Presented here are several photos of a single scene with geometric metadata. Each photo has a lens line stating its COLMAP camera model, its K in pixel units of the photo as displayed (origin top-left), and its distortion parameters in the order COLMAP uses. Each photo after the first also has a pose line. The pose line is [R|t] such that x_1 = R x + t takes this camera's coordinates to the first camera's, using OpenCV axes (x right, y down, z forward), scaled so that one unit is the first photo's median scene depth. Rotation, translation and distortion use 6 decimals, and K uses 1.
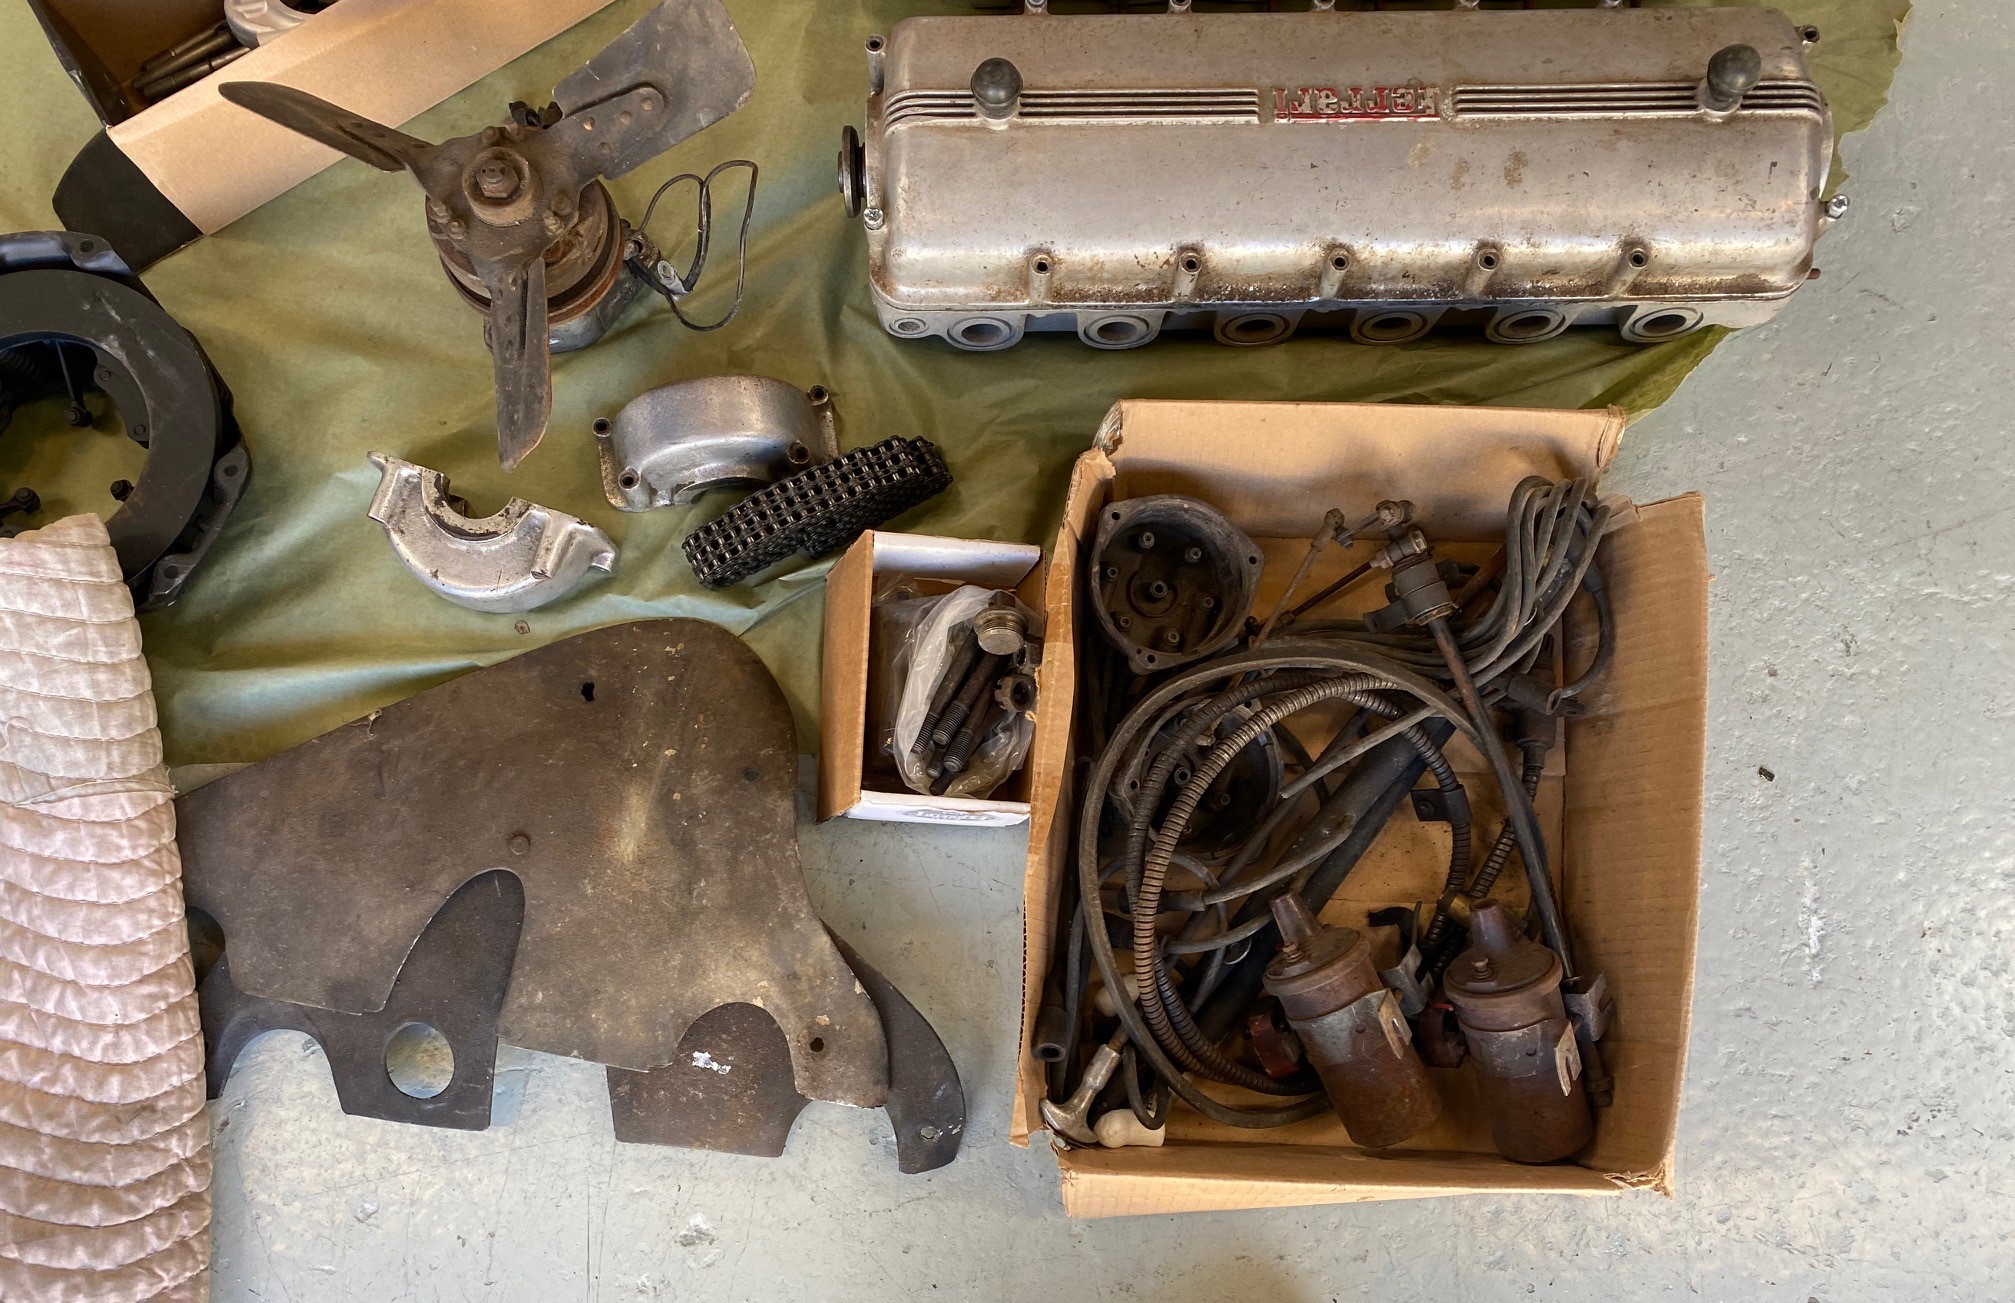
lens RADIAL K [[1557.4, 0, 1008.4], [0, 1557.4, 799.6], [0, 0, 1]] dist [0.006815, -0.009961]
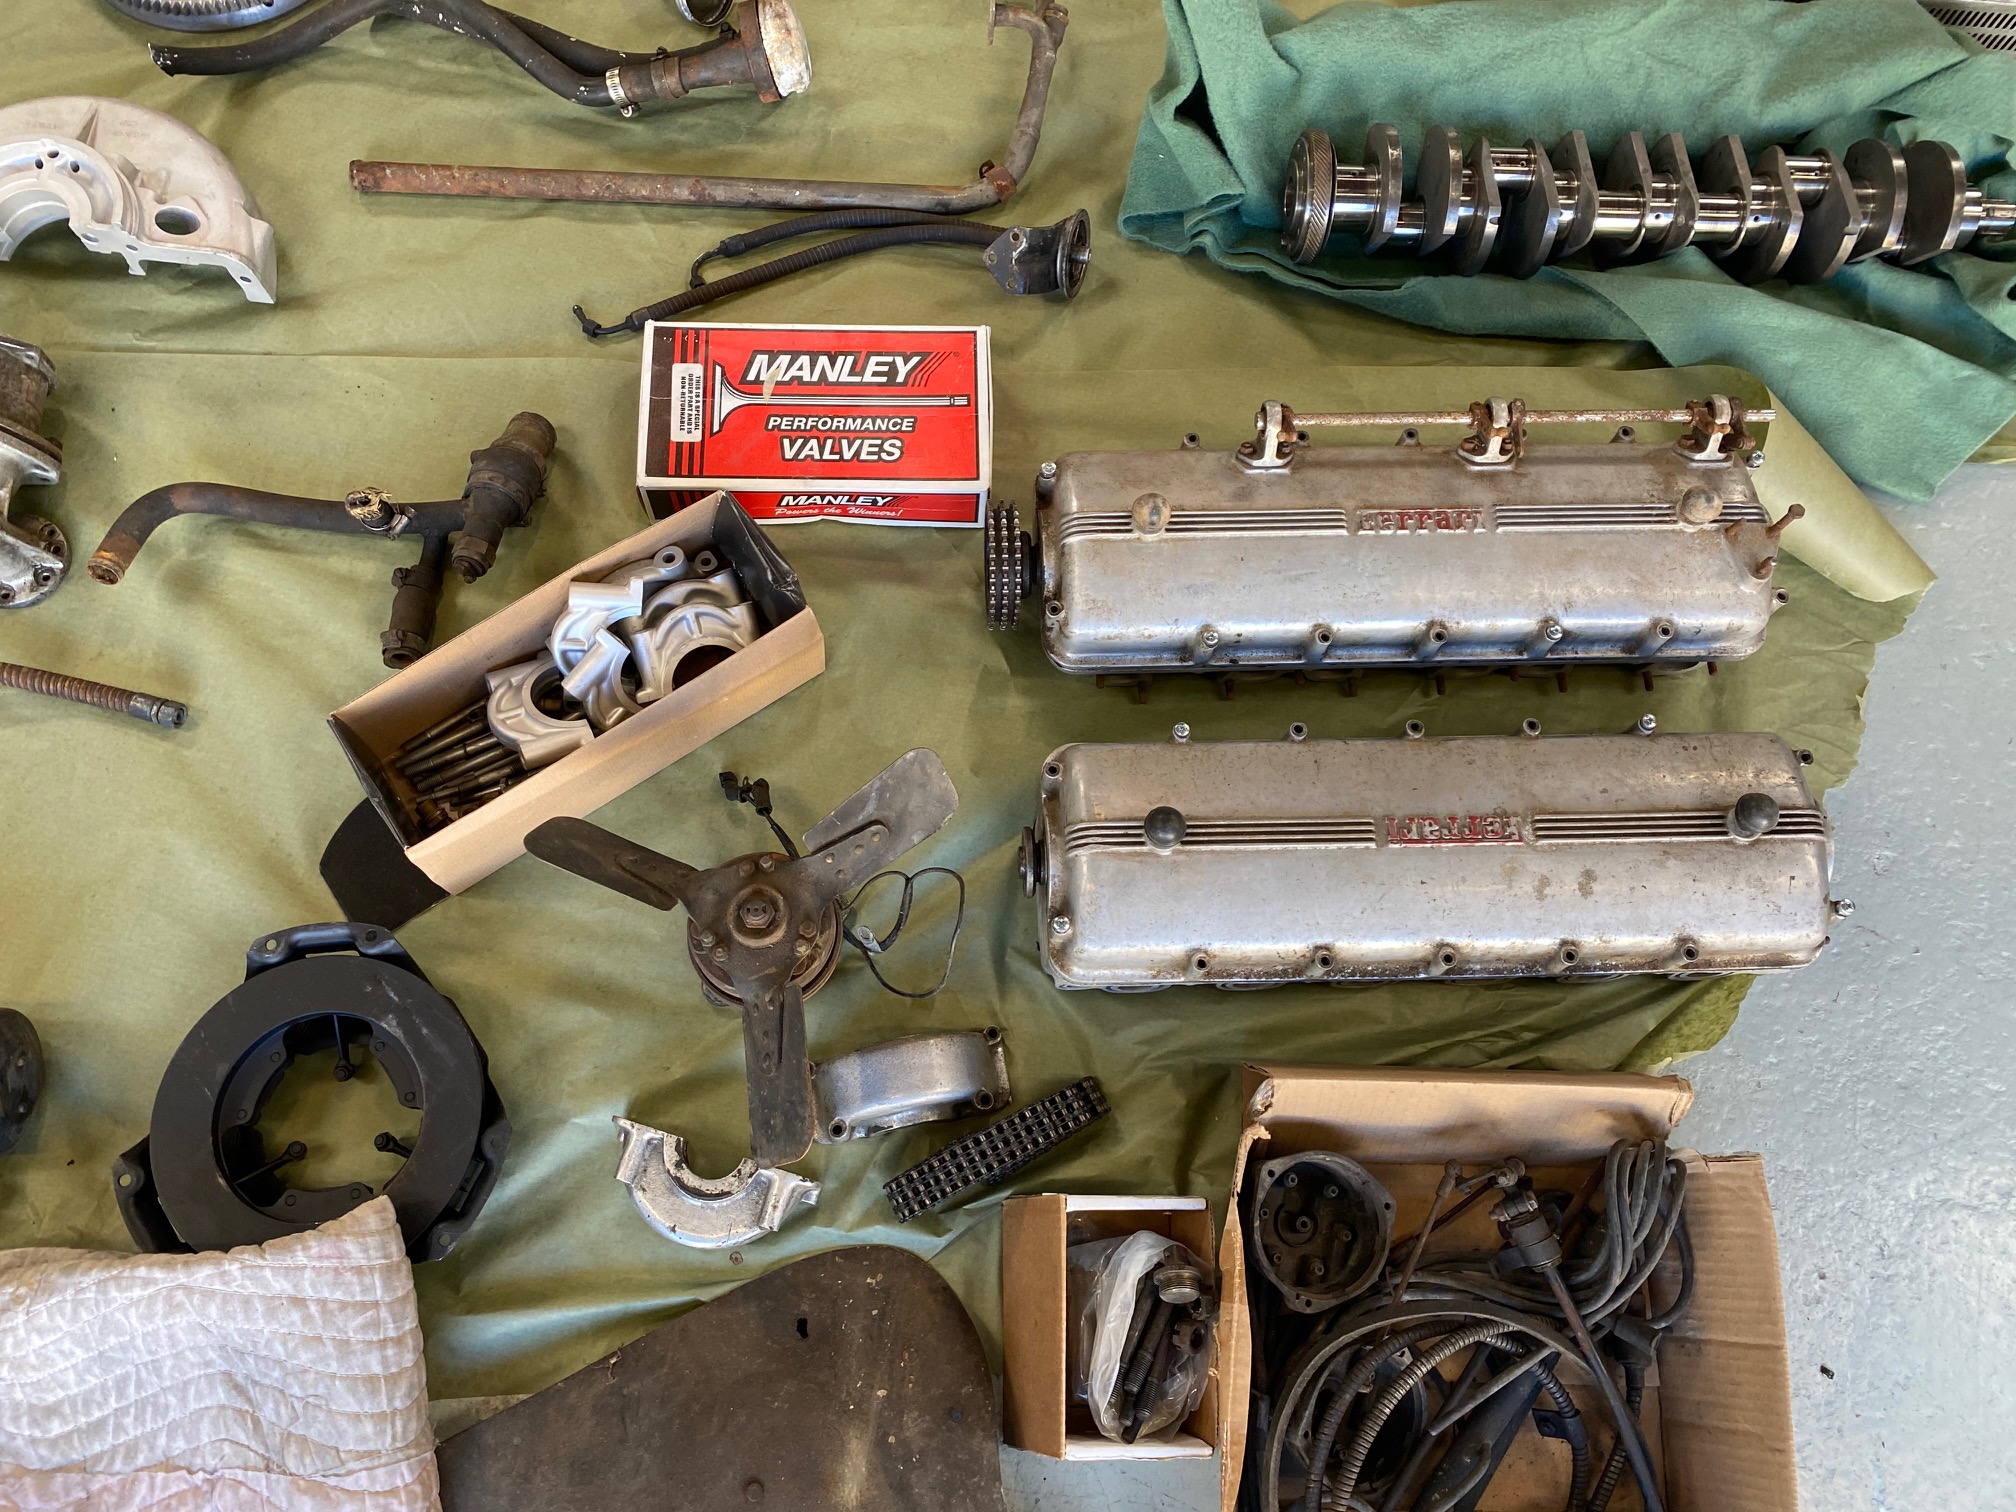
lens RADIAL K [[1573.2, 0, 1008.0], [0, 1573.2, 756.0], [0, 0, 1]] dist [-0.000761, -0.001448]
pose [[0.998726, -0.004889, 0.050215, -0.182577], [0.013433, 0.985133, -0.171268, -0.287747], [-0.048631, 0.171725, 0.983944, -0.200355]]
